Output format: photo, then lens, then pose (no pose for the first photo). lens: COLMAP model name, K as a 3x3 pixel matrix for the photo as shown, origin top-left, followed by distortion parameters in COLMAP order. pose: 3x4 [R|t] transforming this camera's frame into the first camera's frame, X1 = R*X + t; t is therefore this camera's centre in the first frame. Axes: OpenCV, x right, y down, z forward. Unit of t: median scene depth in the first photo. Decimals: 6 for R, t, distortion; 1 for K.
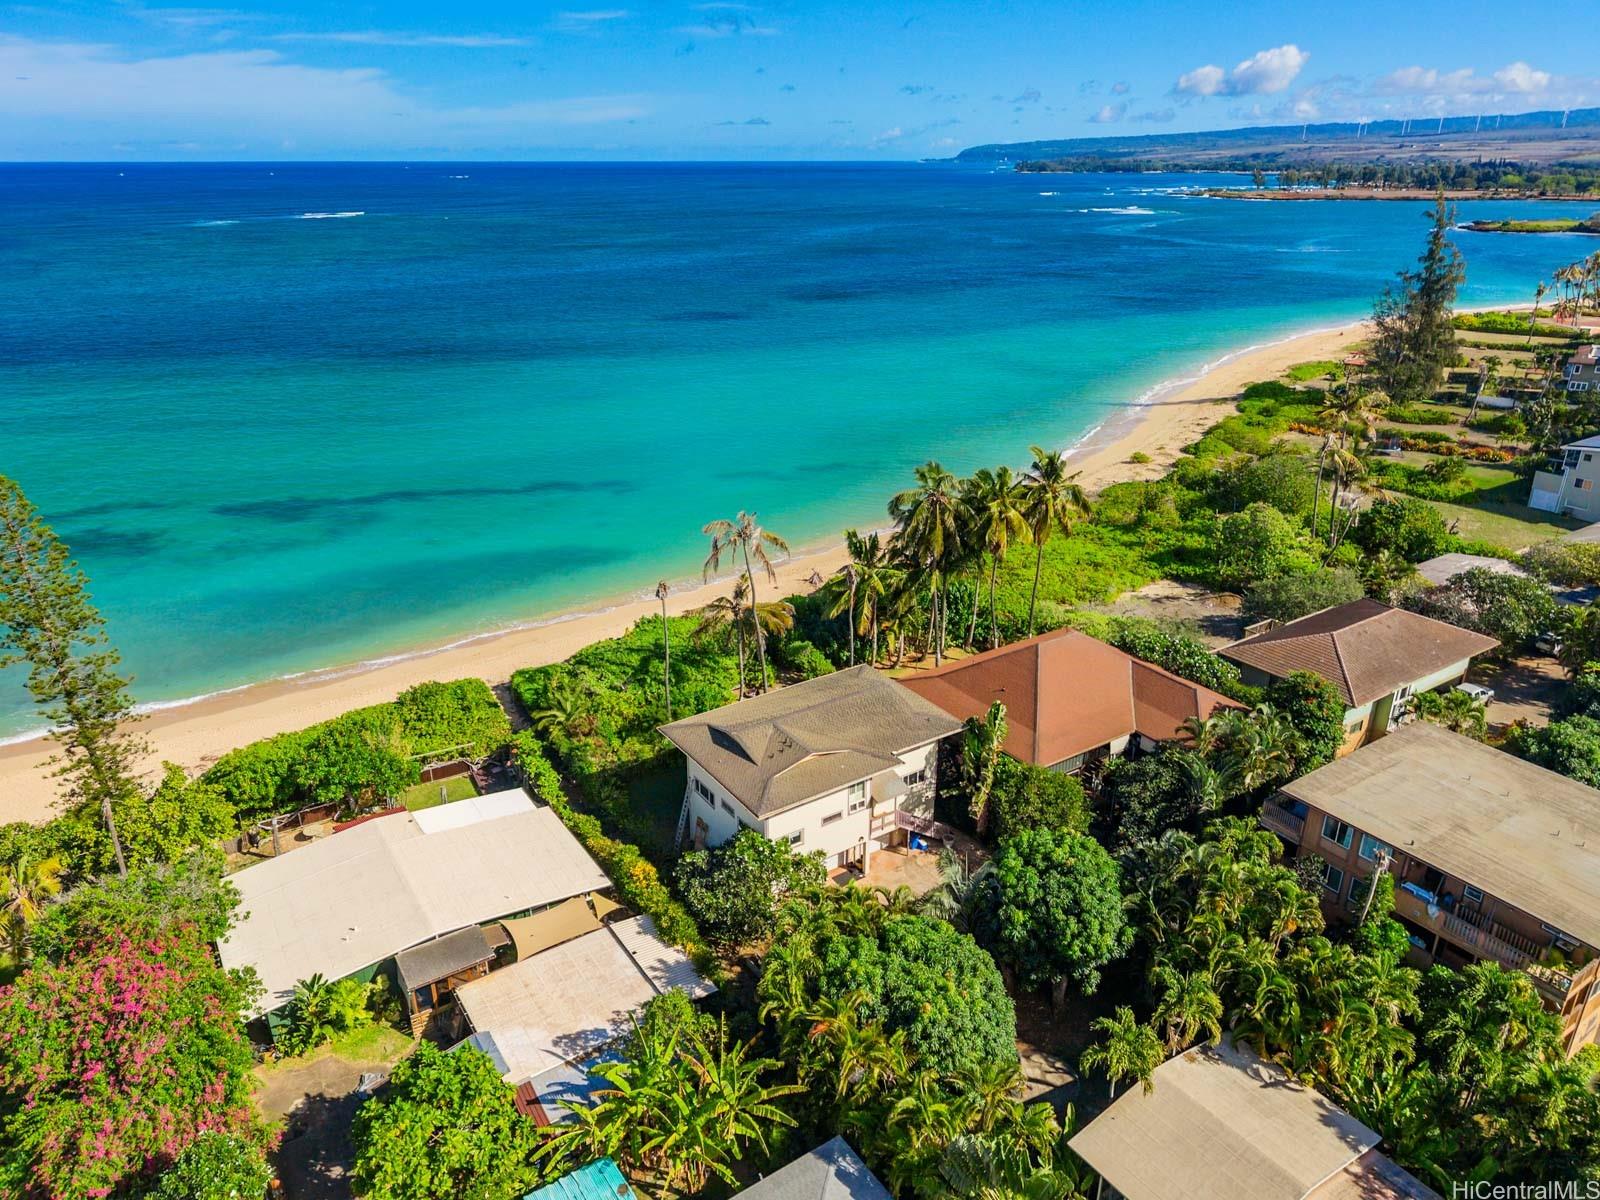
lens RADIAL K [[1062.2, 0, 800.0], [0, 1062.2, 600.0], [0, 0, 1]] dist [0.091550, -0.119362]
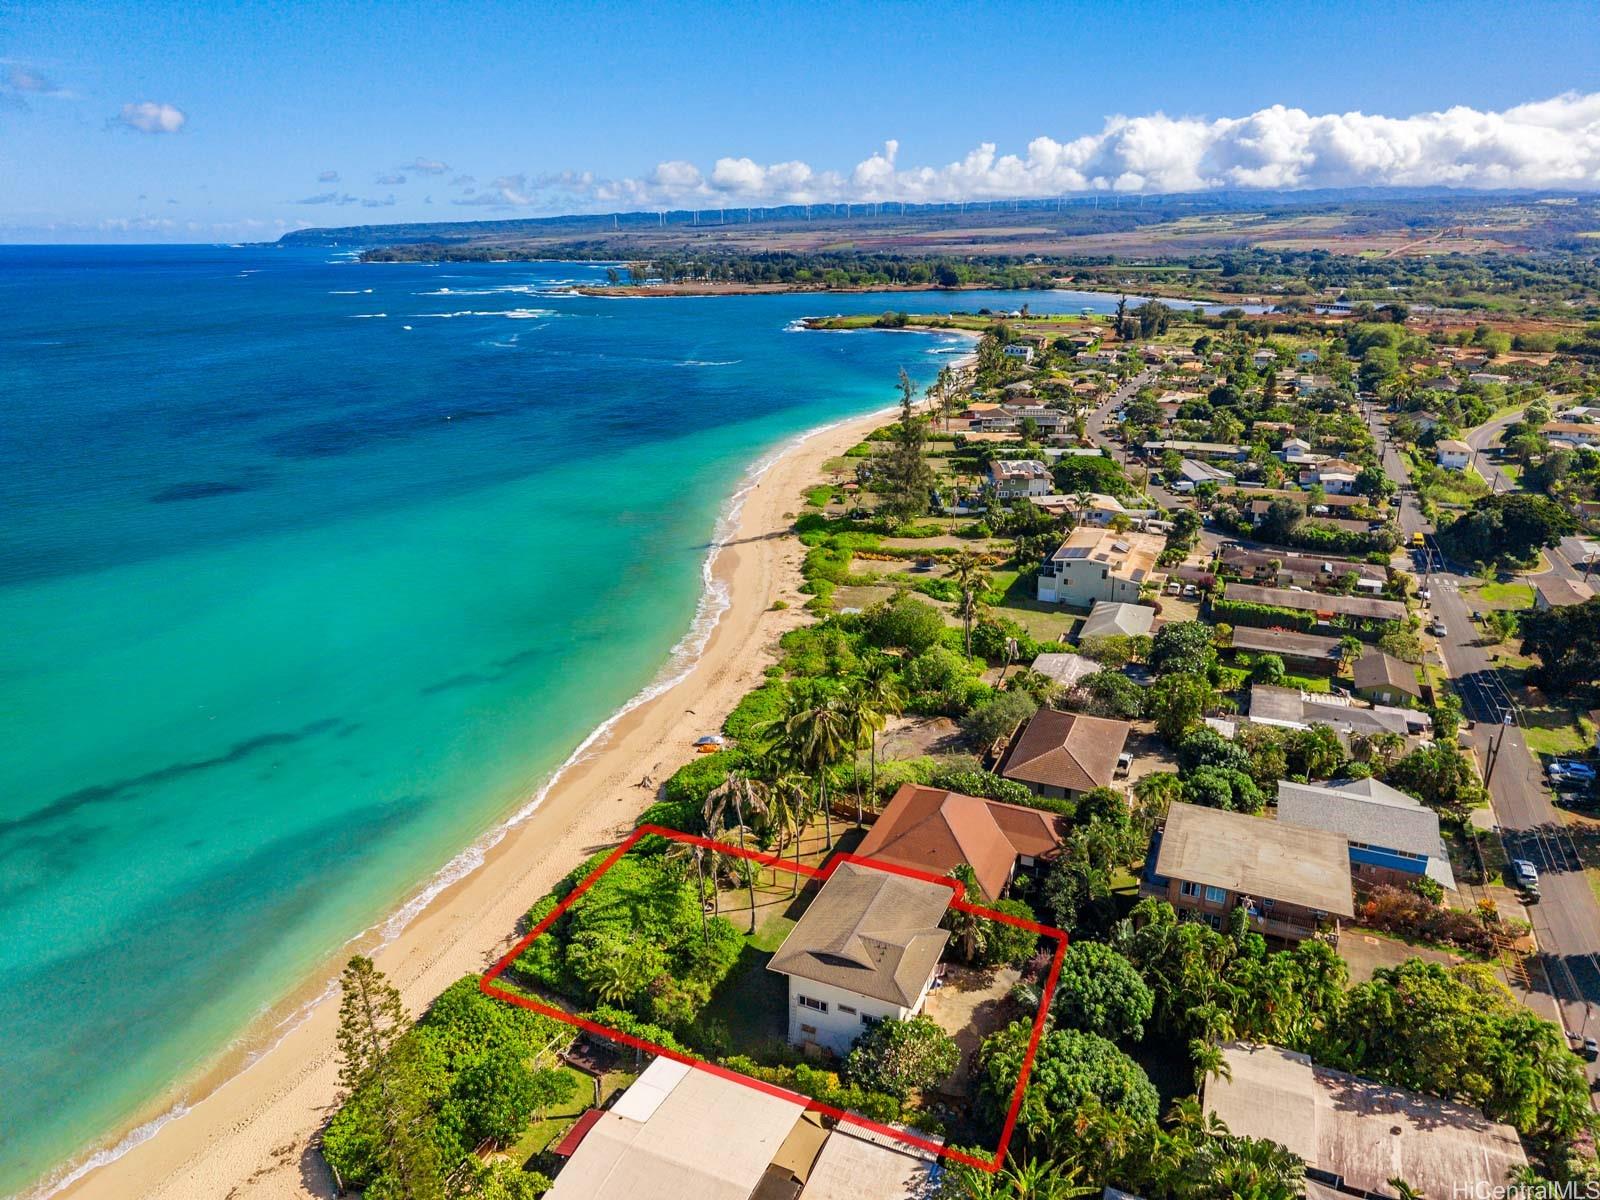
lens RADIAL K [[1062.2, 0, 800.0], [0, 1062.2, 600.0], [0, 0, 1]] dist [0.091550, -0.119362]
pose [[0.842482, -0.172189, 0.510466, -0.630755], [0.205492, 0.978617, -0.009043, -0.266909], [-0.497993, 0.112515, 0.859851, -0.150856]]
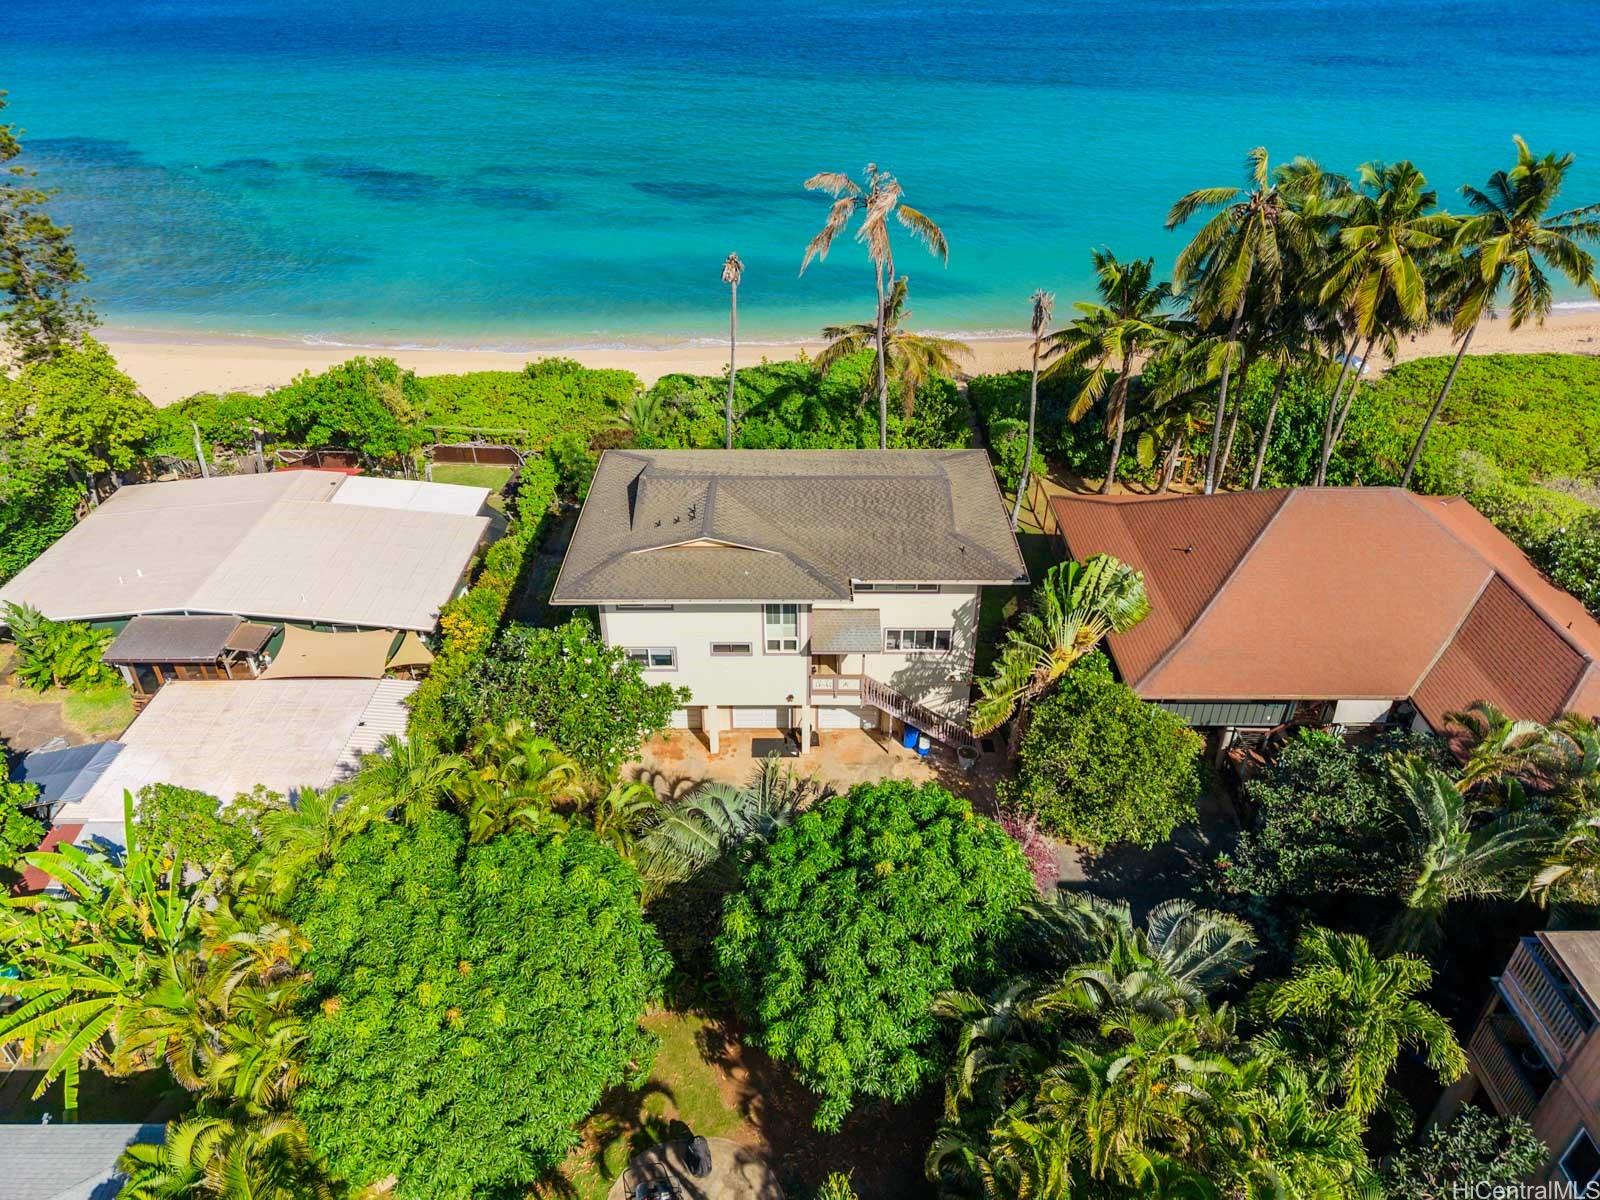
lens RADIAL K [[1062.2, 0, 800.0], [0, 1062.2, 600.0], [0, 0, 1]] dist [0.091550, -0.119362]
pose [[0.833996, 0.304922, -0.459862, 0.302155], [-0.214673, 0.947079, 0.238655, 0.019774], [0.508297, -0.100318, 0.855319, 0.442790]]
